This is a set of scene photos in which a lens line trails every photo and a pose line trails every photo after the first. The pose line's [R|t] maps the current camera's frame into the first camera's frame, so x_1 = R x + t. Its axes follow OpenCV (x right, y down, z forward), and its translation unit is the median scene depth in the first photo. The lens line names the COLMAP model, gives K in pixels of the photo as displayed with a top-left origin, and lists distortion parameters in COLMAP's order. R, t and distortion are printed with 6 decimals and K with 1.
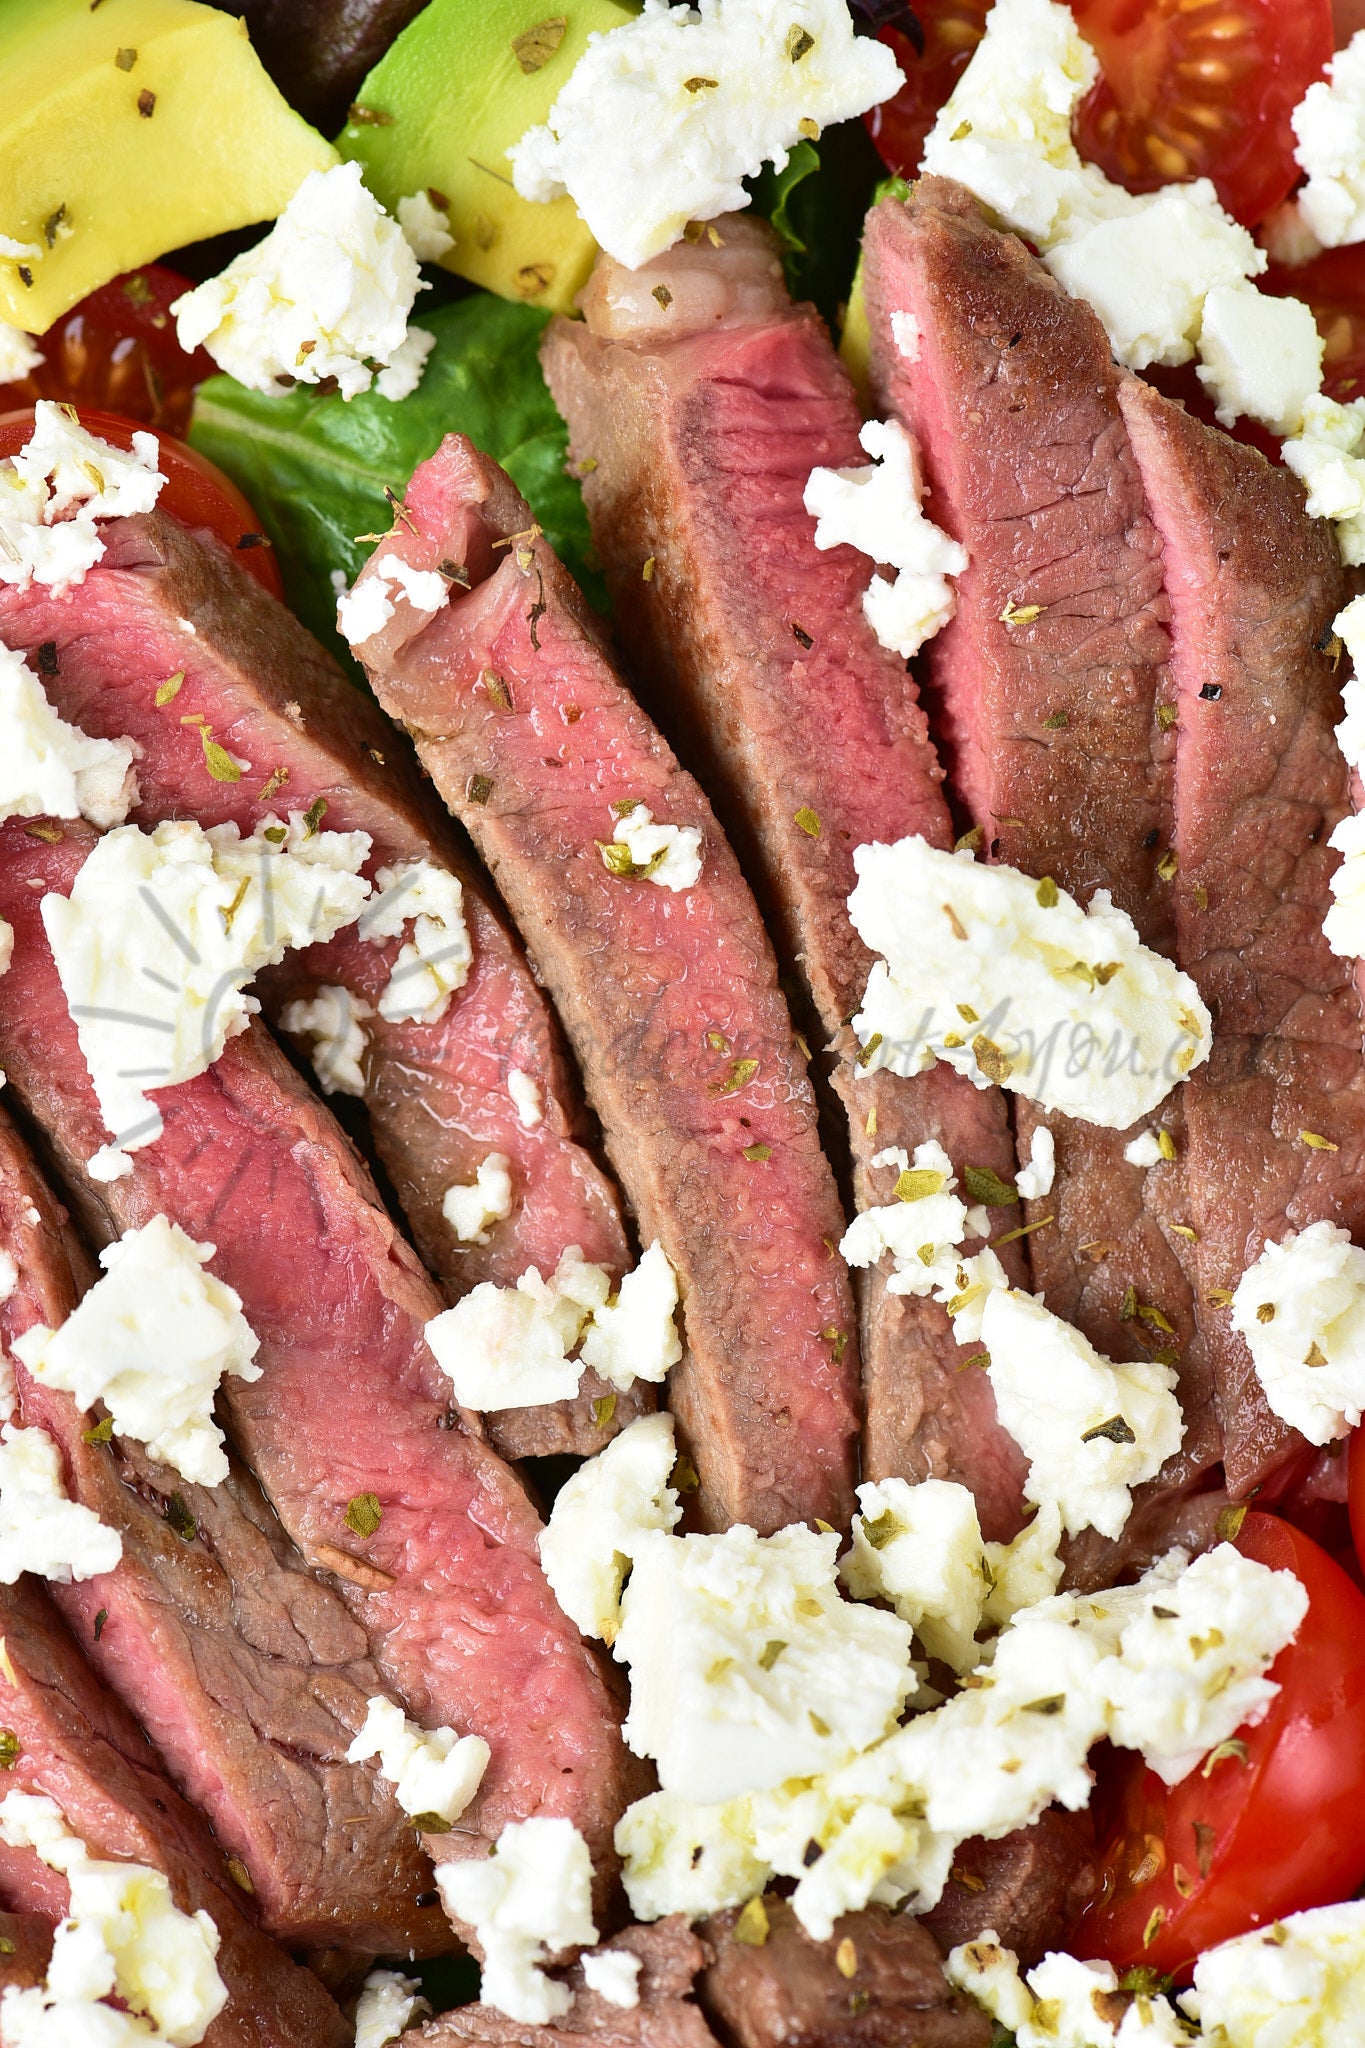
lens RADIAL K [[8817.3, 0, 696.3], [0, 8817.3, 1025.0], [0, 0, 1]] dist [-0.149309, 0.000000]
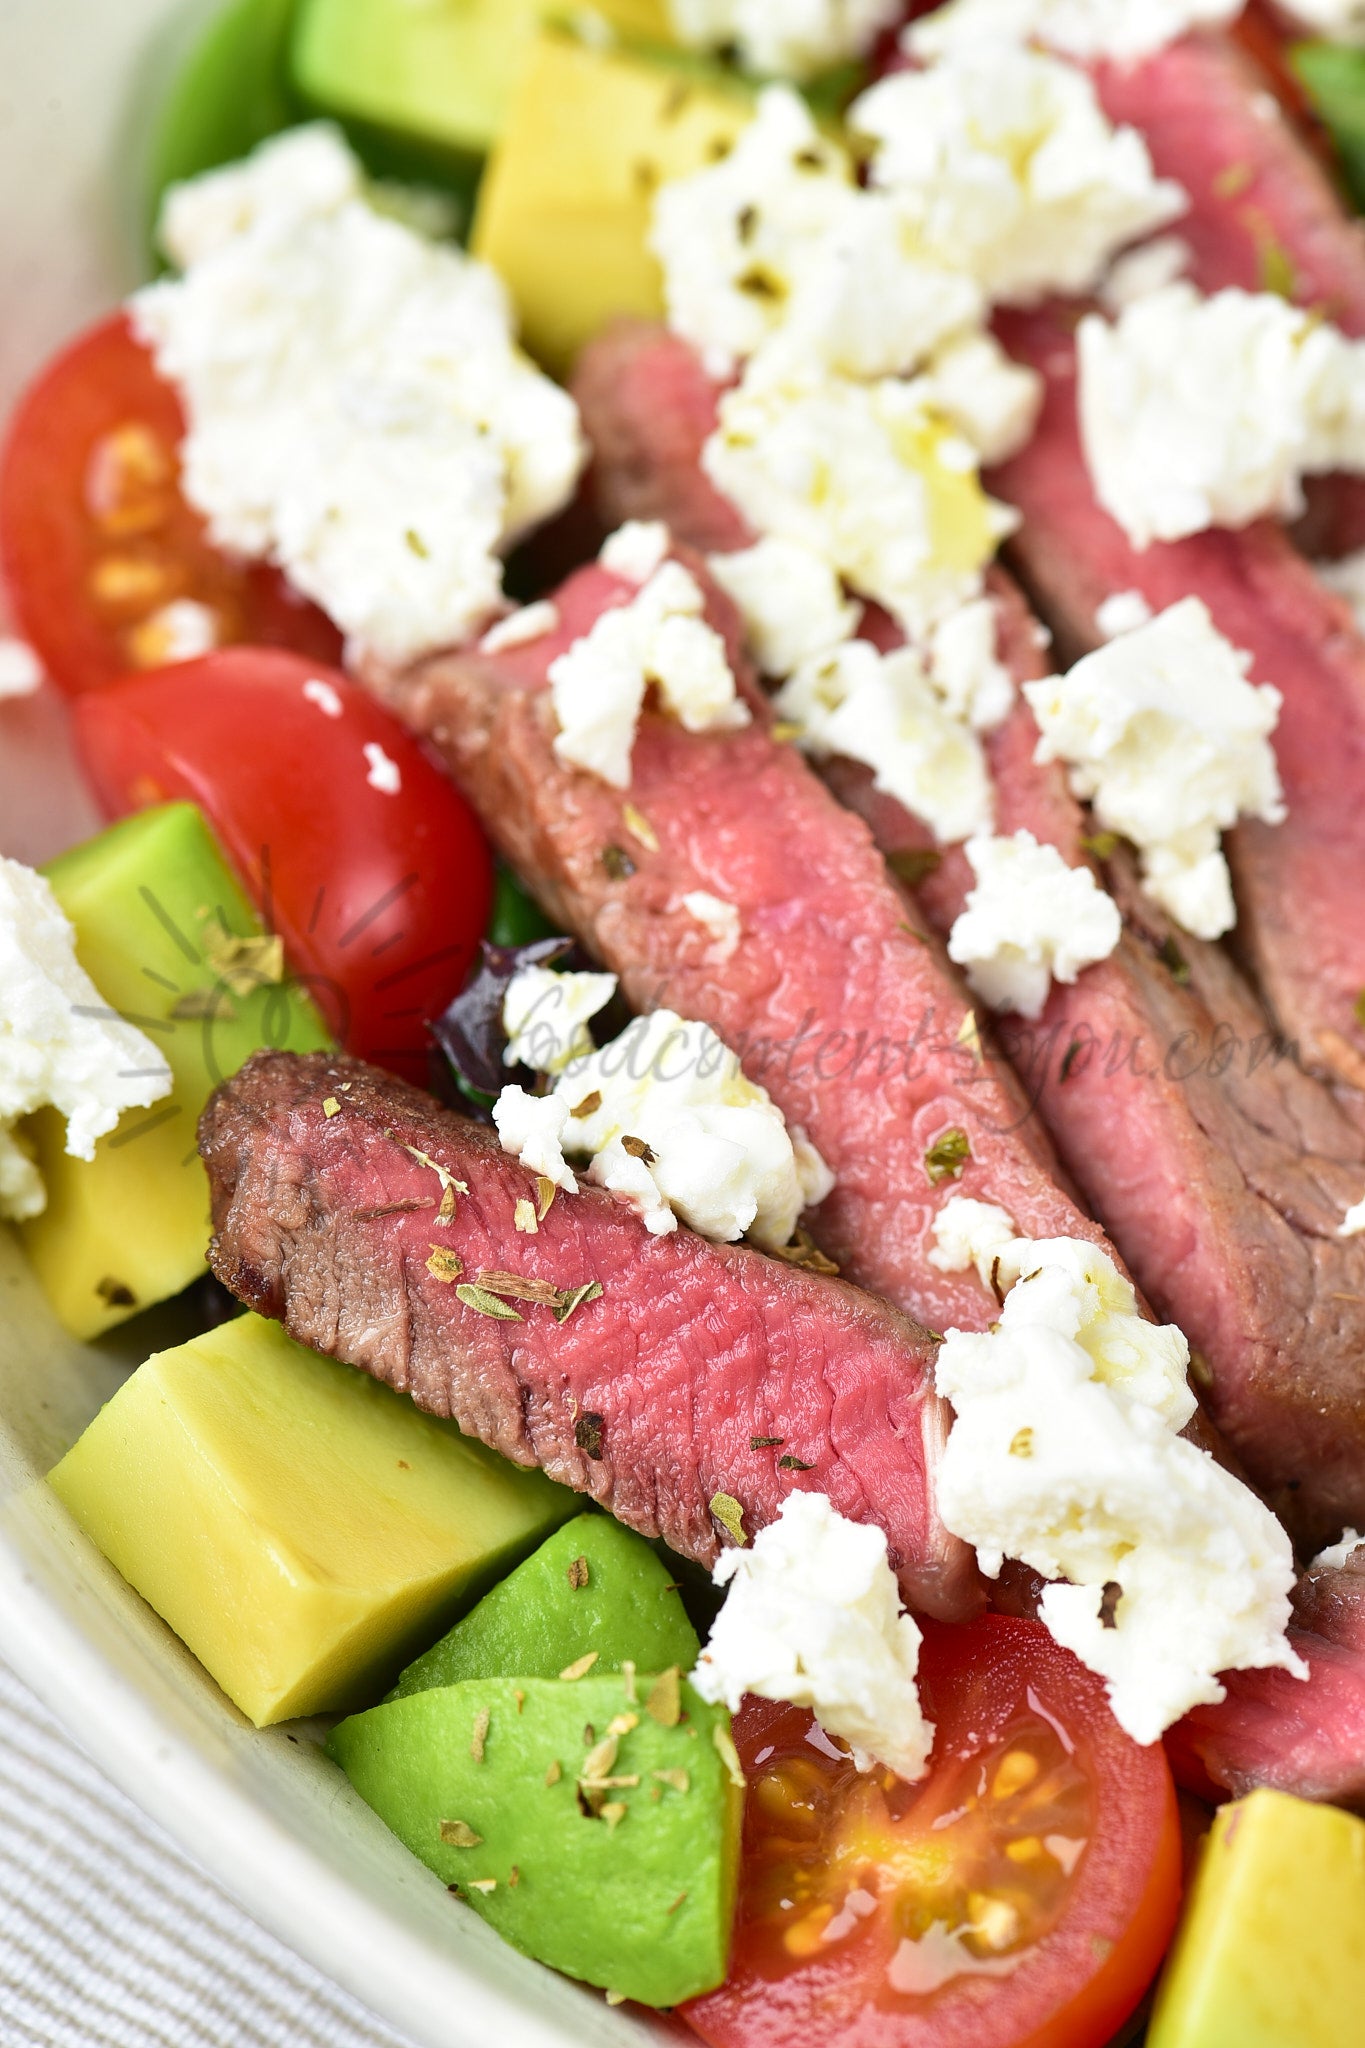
lens RADIAL K [[8817.3, 0, 679.6], [0, 8817.3, 1023.6], [0, 0, 1]] dist [-0.149309, 0.000000]
pose [[0.992192, 0.124491, -0.007578, -0.099542], [-0.113088, 0.872357, -0.475610, 0.480316], [-0.052598, 0.472753, 0.879624, 0.239968]]
